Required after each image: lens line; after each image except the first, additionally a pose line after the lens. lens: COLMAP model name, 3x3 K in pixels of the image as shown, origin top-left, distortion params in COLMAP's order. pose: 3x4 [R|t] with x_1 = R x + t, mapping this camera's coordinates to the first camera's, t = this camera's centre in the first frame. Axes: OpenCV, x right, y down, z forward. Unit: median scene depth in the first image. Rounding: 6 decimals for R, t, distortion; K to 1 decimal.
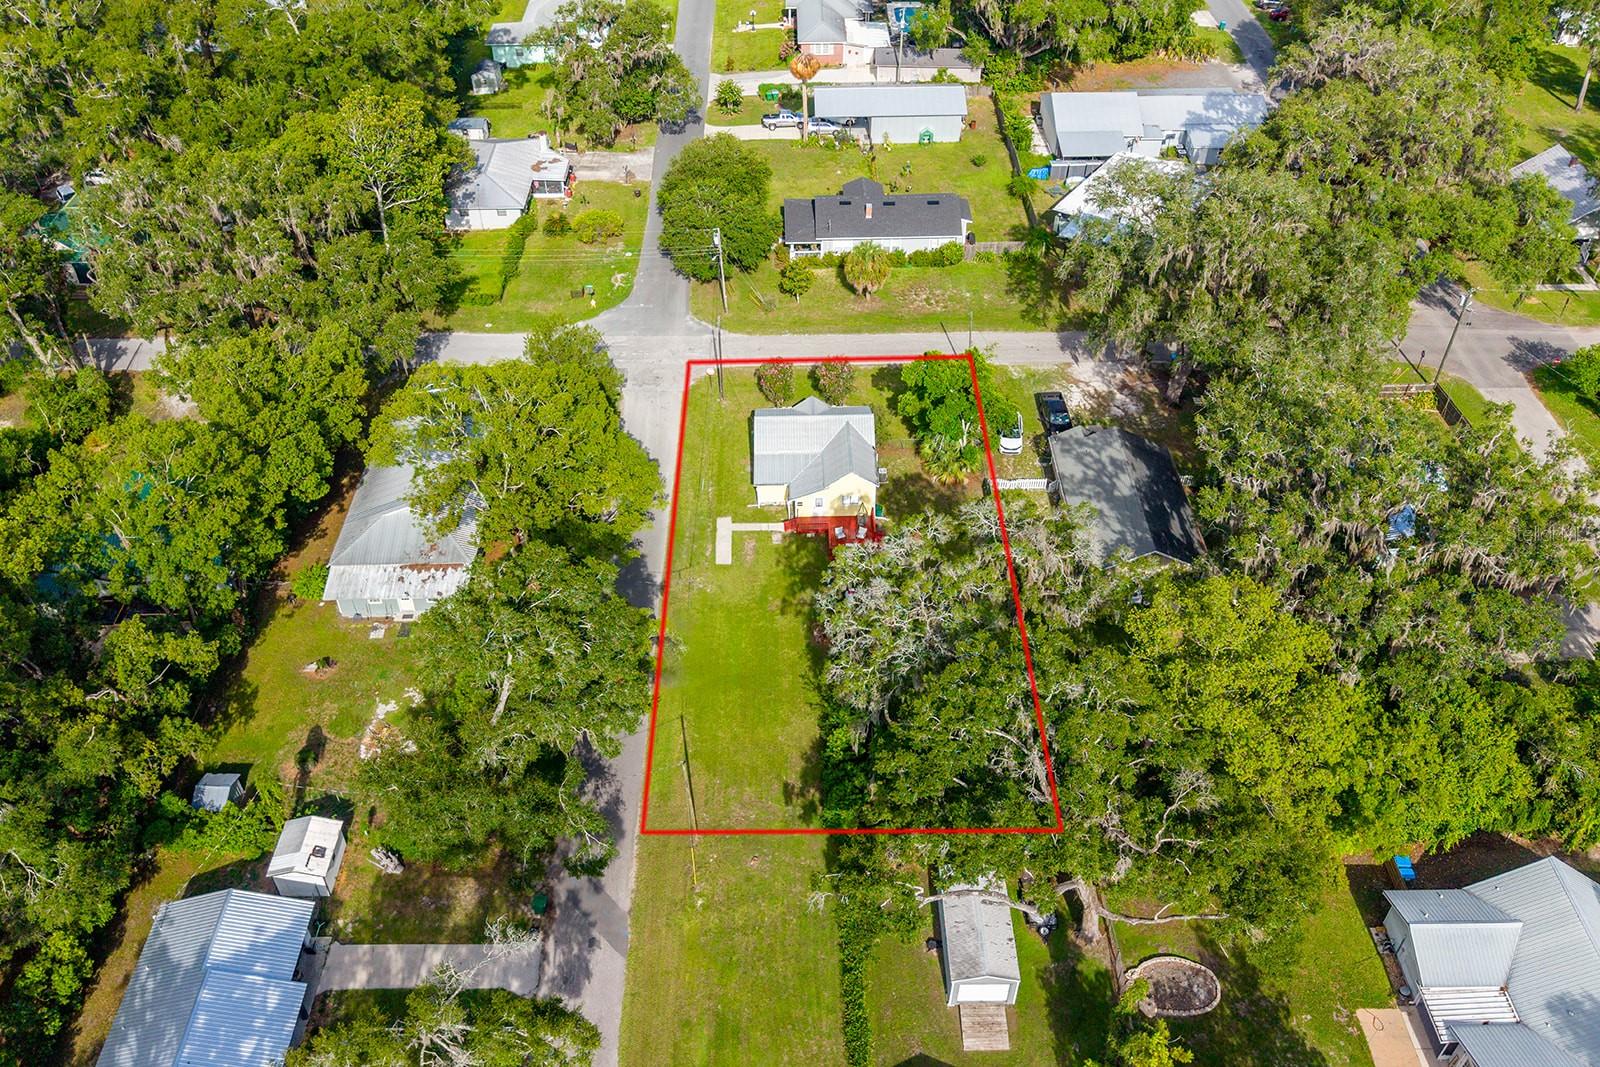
lens RADIAL K [[1385.2, 0, 800.0], [0, 1385.2, 533.5], [0, 0, 1]] dist [0.000439, -0.001182]
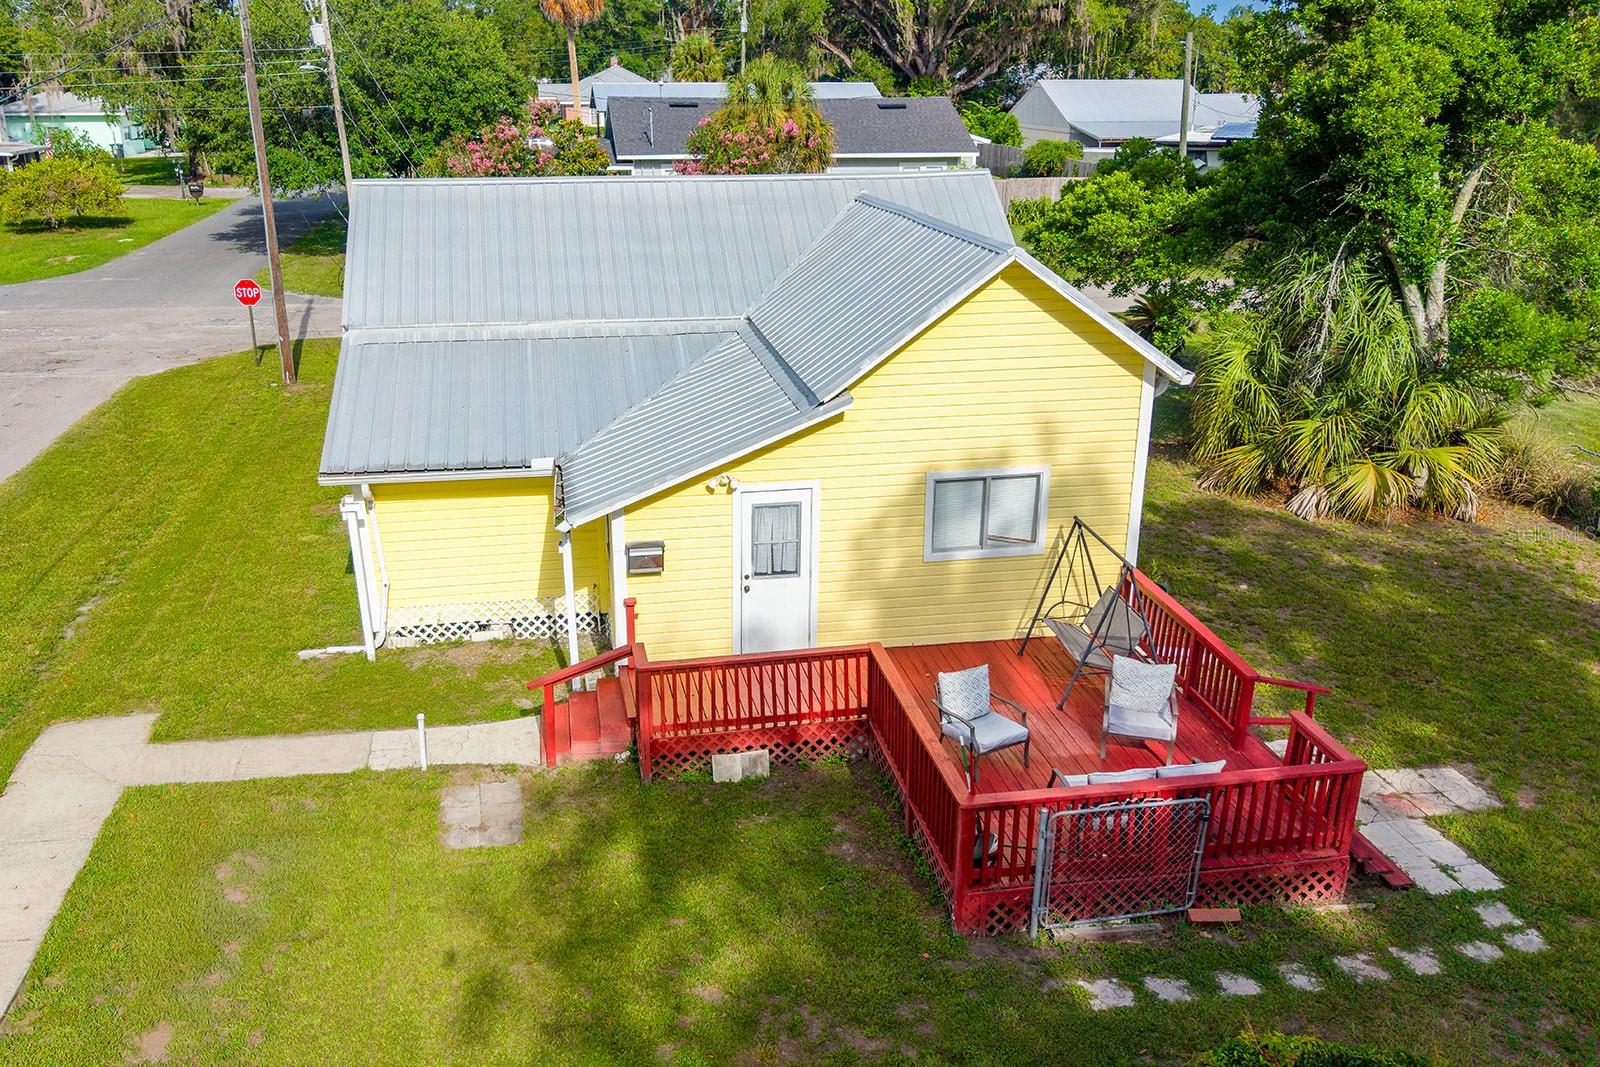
lens RADIAL K [[1385.2, 0, 800.0], [0, 1385.2, 533.5], [0, 0, 1]] dist [0.000439, -0.001182]
pose [[0.986452, -0.040535, 0.158962, -0.006885], [0.089007, 0.946214, -0.311059, 0.021456], [-0.137804, 0.320993, 0.937002, 0.864084]]
